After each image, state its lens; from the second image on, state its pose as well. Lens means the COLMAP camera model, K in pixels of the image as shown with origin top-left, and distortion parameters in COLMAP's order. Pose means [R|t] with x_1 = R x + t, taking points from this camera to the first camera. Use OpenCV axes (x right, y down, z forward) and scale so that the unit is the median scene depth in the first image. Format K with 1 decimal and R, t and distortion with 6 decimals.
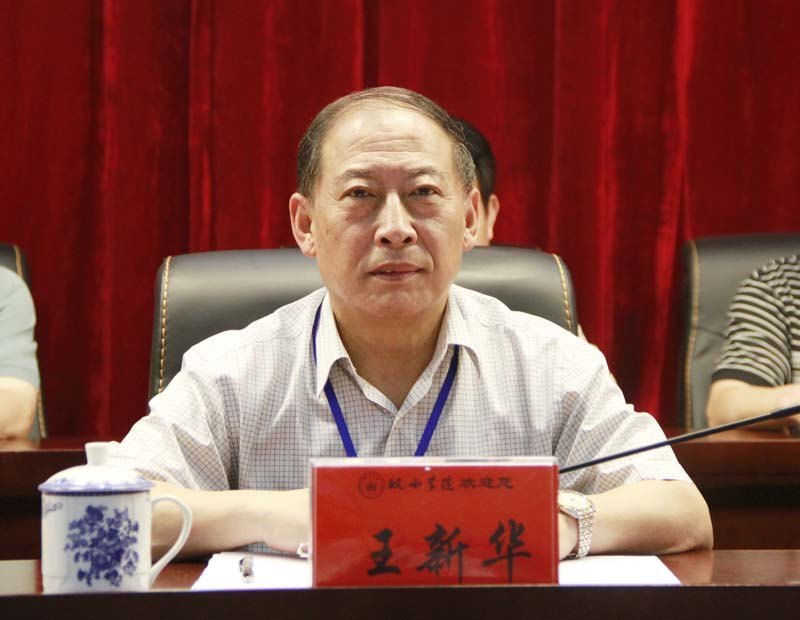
lens RADIAL K [[2433.8, 0, 400.1], [0, 2433.8, 309.5], [0, 0, 1]] dist [-0.014280, 0.000000]
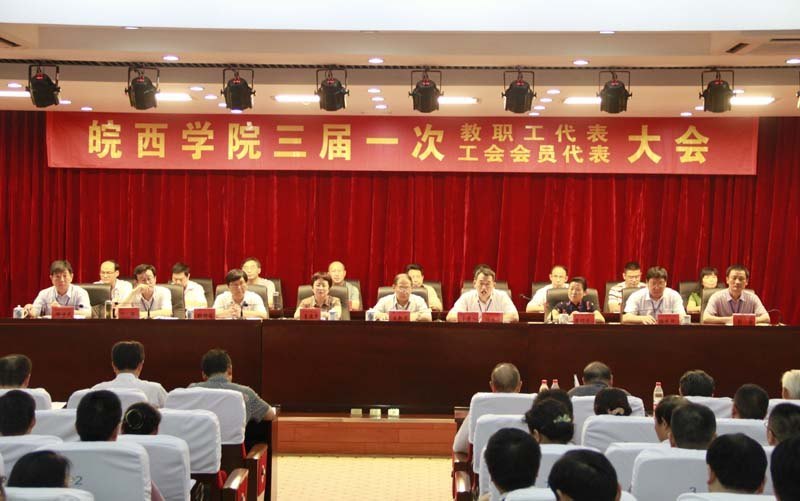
lens RADIAL K [[1316.0, 0, 399.9], [0, 1316.0, 251.2], [0, 0, 1]] dist [0.178965, 0.000000]
pose [[0.995622, 0.010280, -0.092902, 0.382622], [-0.010948, 0.999918, -0.006691, -0.114385], [0.092826, 0.007679, 0.995653, -3.368538]]
